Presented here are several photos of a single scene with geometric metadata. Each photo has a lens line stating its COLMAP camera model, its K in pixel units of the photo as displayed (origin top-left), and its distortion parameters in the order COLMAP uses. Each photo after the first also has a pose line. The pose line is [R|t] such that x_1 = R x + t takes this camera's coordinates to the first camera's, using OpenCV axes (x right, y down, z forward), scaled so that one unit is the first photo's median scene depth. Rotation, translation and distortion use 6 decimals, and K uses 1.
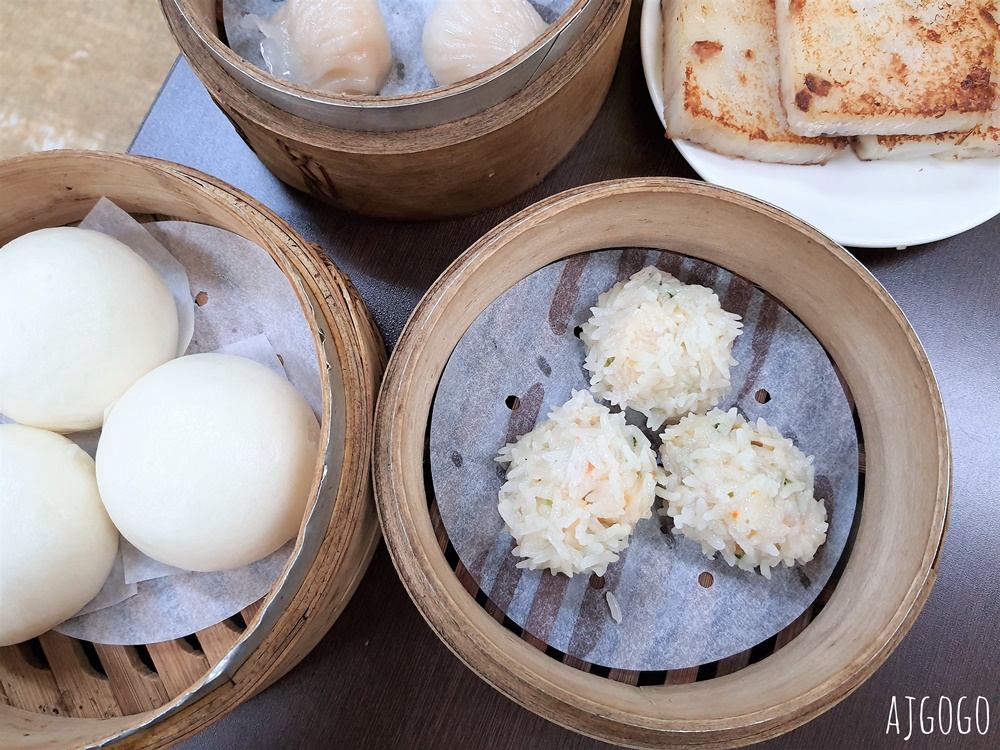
lens RADIAL K [[804.4, 0, 500.0], [0, 804.4, 375.0], [0, 0, 1]] dist [0.005649, -0.068028]
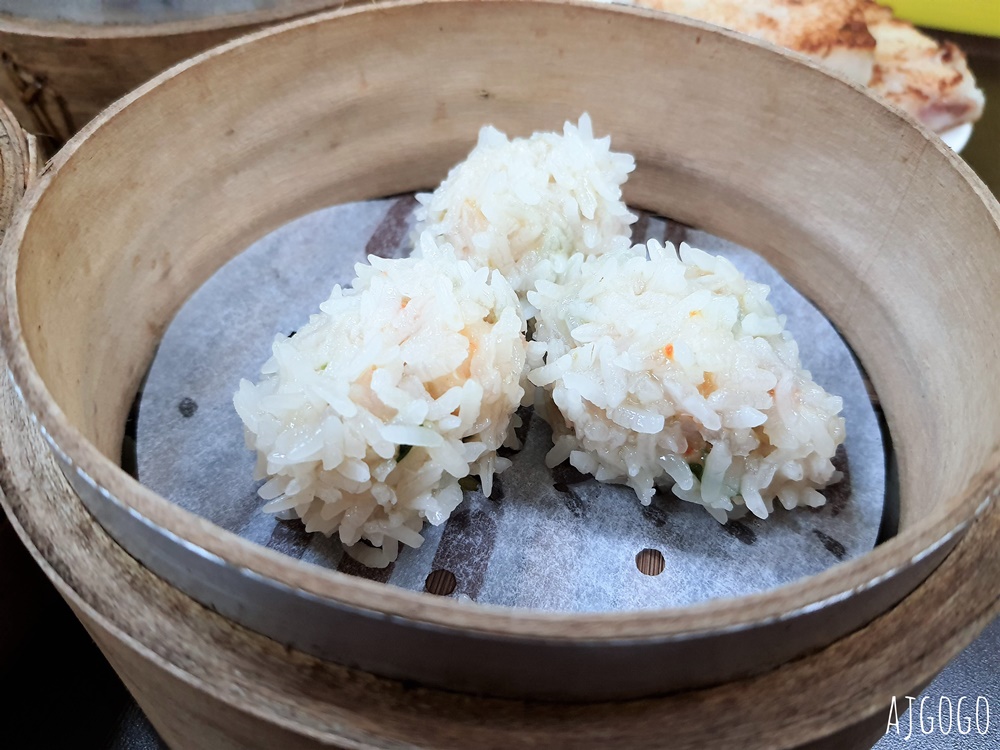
lens RADIAL K [[843.2, 0, 511.5], [0, 843.2, 371.3], [0, 0, 1]] dist [0.058053, -0.189171]
pose [[0.993274, -0.025282, 0.112997, 0.108459], [0.083468, 0.832696, -0.547403, 0.439095], [-0.080253, 0.553153, 0.829205, 0.485660]]
